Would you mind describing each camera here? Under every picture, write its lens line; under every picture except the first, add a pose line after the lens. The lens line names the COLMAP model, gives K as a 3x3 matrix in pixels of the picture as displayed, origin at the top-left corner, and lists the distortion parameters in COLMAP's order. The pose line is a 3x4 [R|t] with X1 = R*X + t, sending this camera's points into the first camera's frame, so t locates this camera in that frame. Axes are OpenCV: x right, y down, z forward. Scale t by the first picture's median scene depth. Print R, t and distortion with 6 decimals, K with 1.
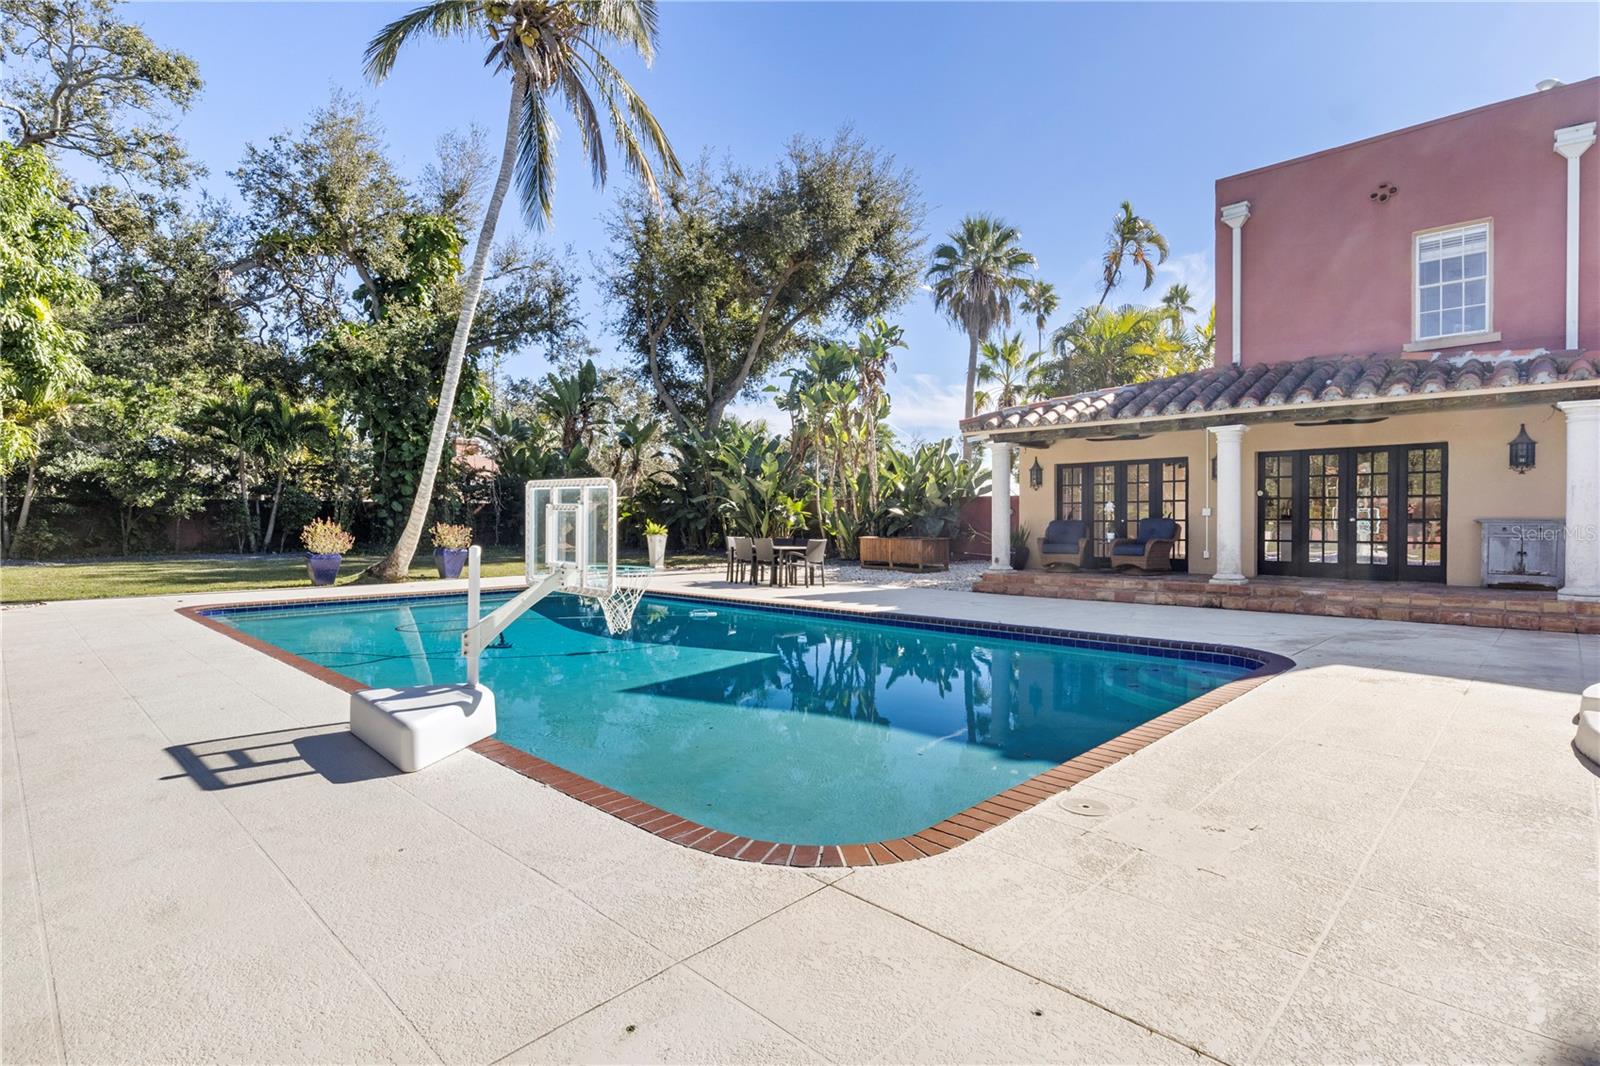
lens RADIAL K [[800.6, 0, 796.5], [0, 800.6, 533.2], [0, 0, 1]] dist [-0.001652, -0.001342]
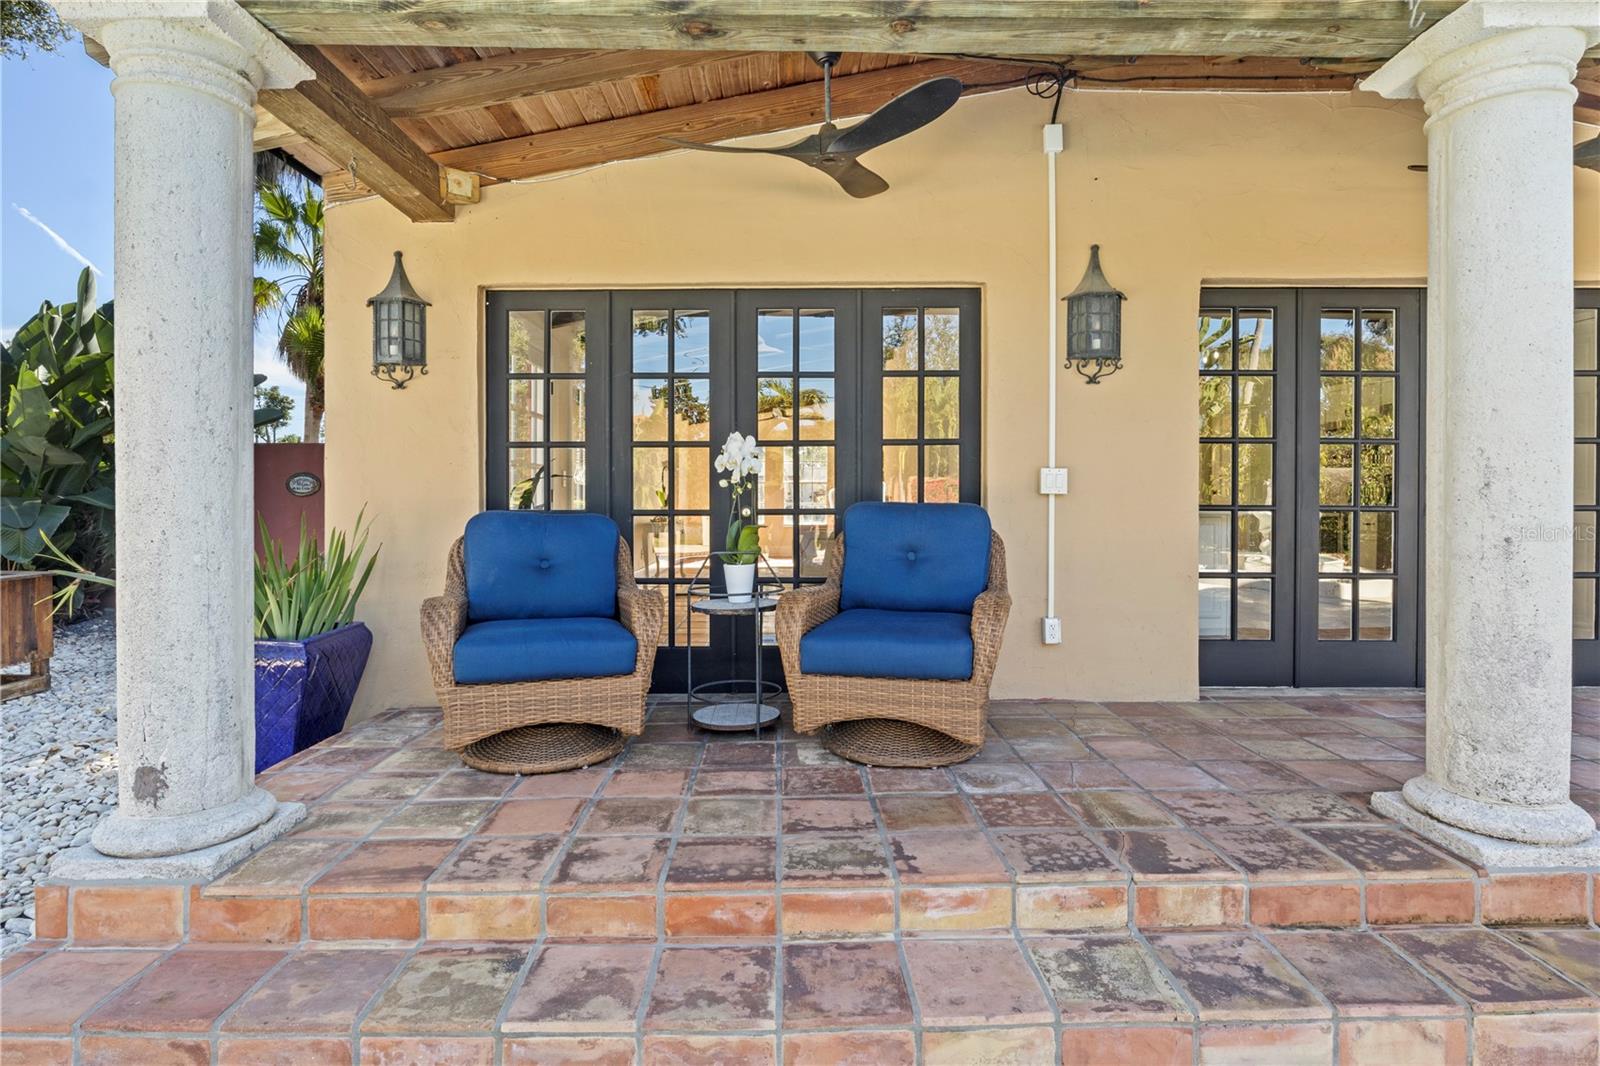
lens RADIAL K [[814.6, 0, 794.4], [0, 814.6, 504.5], [0, 0, 1]] dist [0.000078, 0.000349]
pose [[0.712274, -0.003341, 0.701894, 0.222169], [0.012098, 0.999899, -0.007517, -0.015581], [-0.701797, 0.013846, 0.712242, 0.779787]]
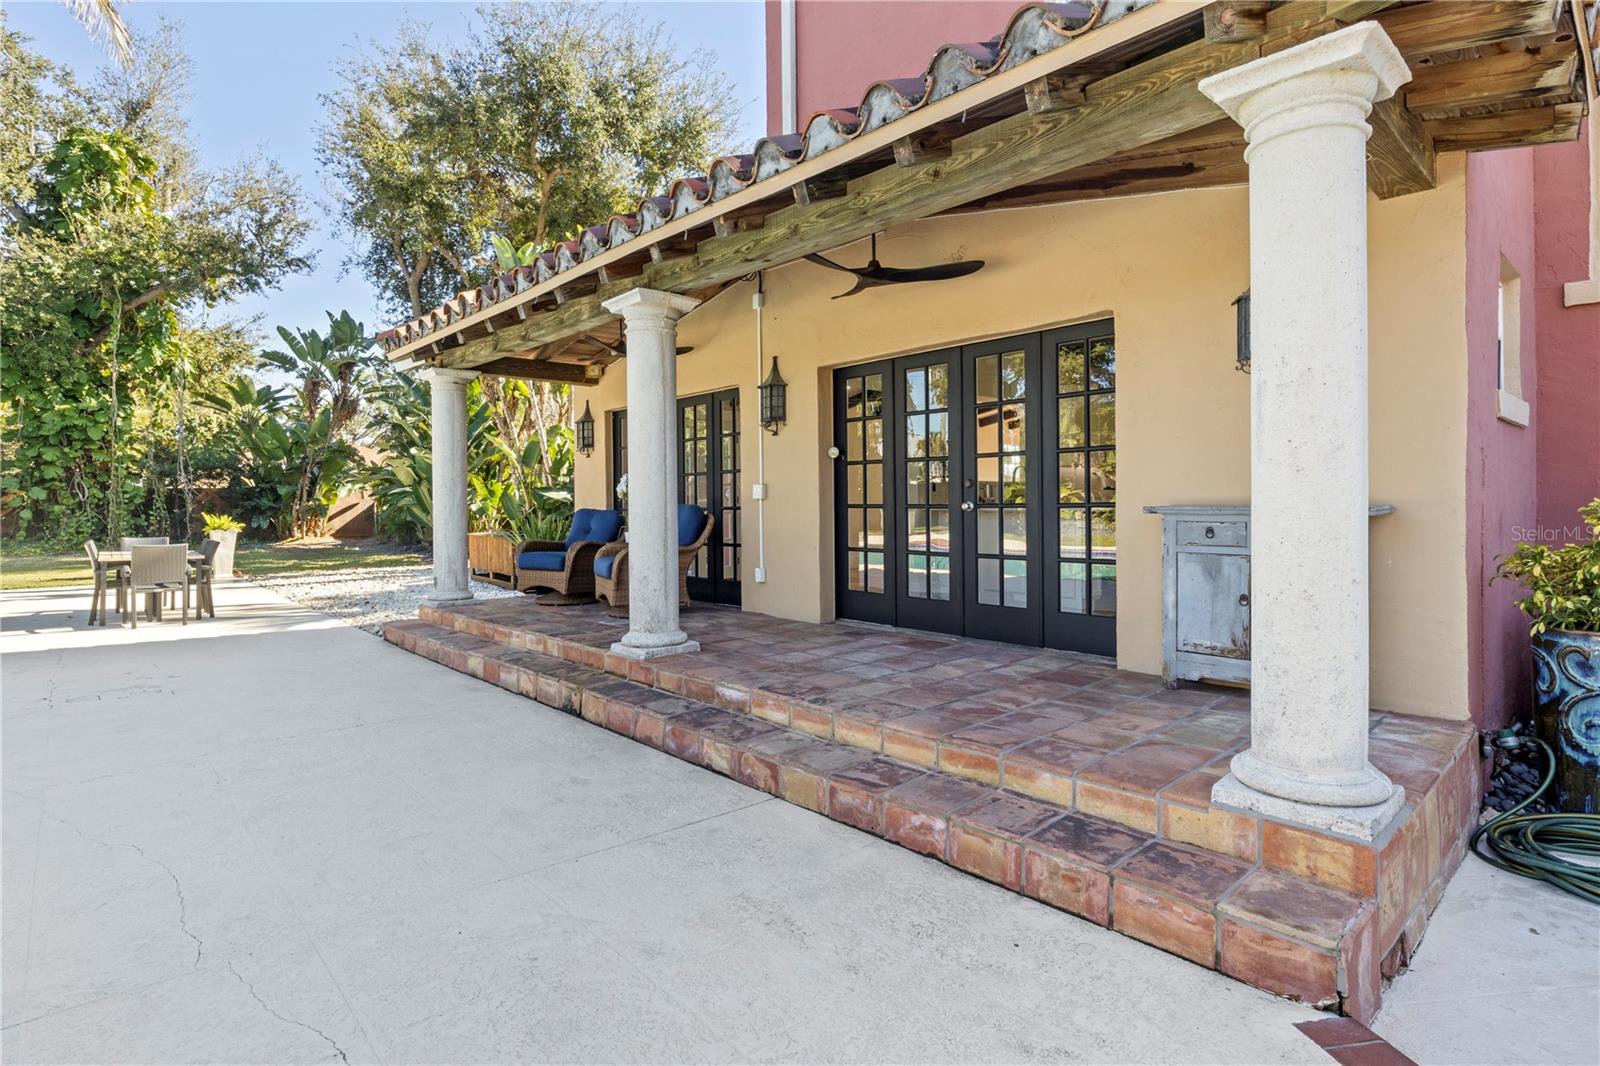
lens RADIAL K [[807.9, 0, 797.2], [0, 807.9, 505.5], [0, 0, 1]] dist [-0.004707, -0.001232]
pose [[0.997948, -0.007044, -0.063648, 0.517029], [0.006153, 0.999880, -0.014188, -0.009202], [0.063740, 0.013767, 0.997872, 0.444094]]
